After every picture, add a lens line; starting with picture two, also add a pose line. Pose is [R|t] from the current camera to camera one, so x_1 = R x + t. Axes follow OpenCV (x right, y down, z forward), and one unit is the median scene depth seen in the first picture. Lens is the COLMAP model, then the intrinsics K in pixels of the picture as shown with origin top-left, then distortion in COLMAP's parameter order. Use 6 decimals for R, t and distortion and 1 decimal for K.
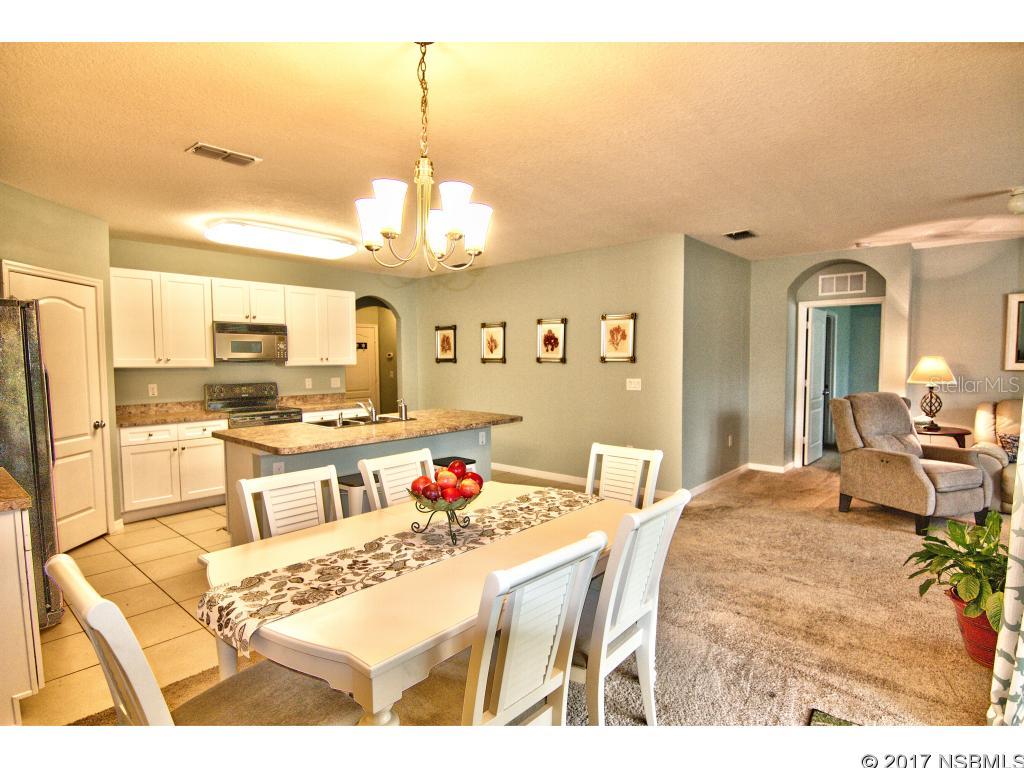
lens RADIAL K [[538.3, 0, 512.6], [0, 538.3, 390.6], [0, 0, 1]] dist [-0.006078, -0.001077]
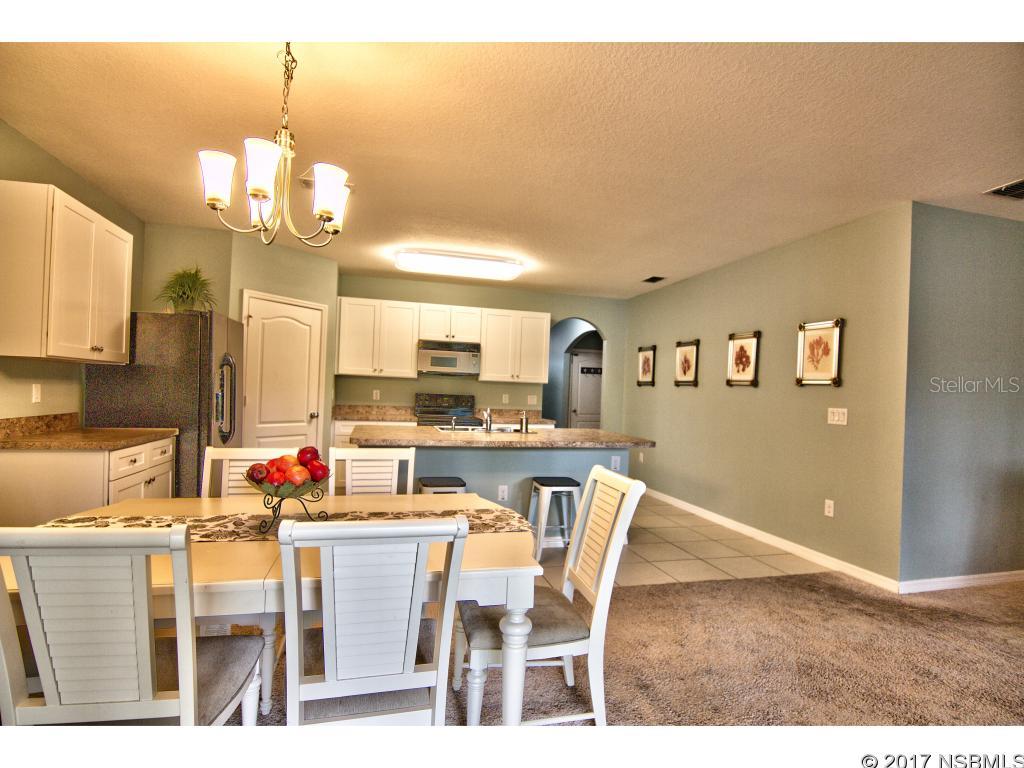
lens RADIAL K [[520.2, 0, 513.1], [0, 520.2, 390.6], [0, 0, 1]] dist [-0.014329, -0.001204]
pose [[0.825594, 0.036775, -0.563065, 0.251627], [-0.075067, 0.996162, -0.045007, 0.018346], [0.559249, 0.079425, 0.825186, 0.170008]]
